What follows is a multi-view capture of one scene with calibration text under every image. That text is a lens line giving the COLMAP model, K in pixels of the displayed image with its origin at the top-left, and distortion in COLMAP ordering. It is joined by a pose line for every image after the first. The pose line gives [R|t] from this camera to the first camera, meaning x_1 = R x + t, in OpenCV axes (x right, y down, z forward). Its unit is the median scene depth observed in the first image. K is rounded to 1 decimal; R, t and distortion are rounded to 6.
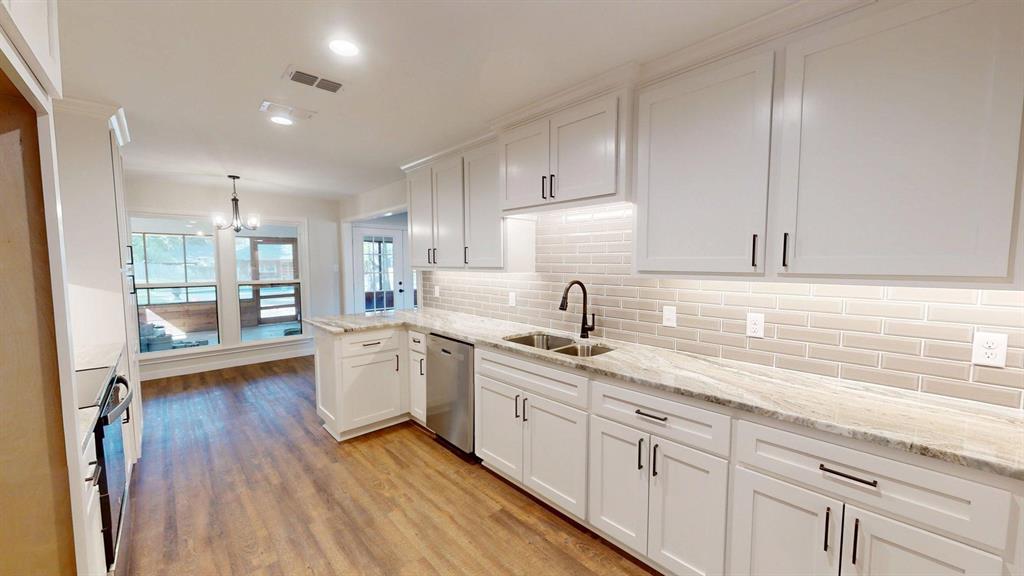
lens RADIAL K [[378.7, 0, 512.0], [0, 378.7, 288.0], [0, 0, 1]] dist [0.000876, -0.000011]
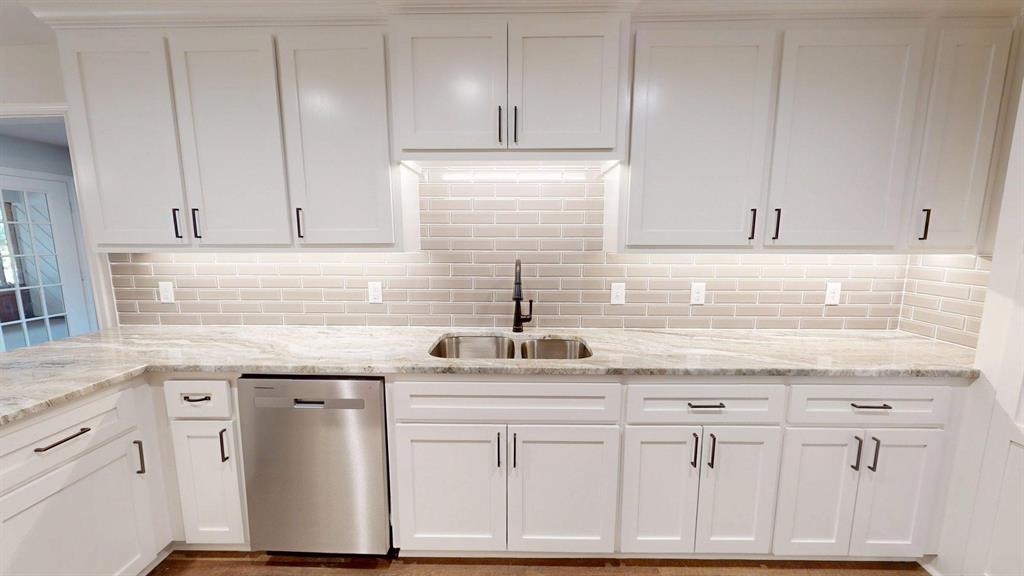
lens RADIAL K [[378.7, 0, 512.0], [0, 378.7, 288.0], [0, 0, 1]] dist [0.000876, -0.000011]
pose [[0.697144, -0.098872, 0.710080, -0.409073], [0.049224, 0.994709, 0.090177, -0.034633], [-0.715239, -0.027914, 0.698322, 0.502980]]
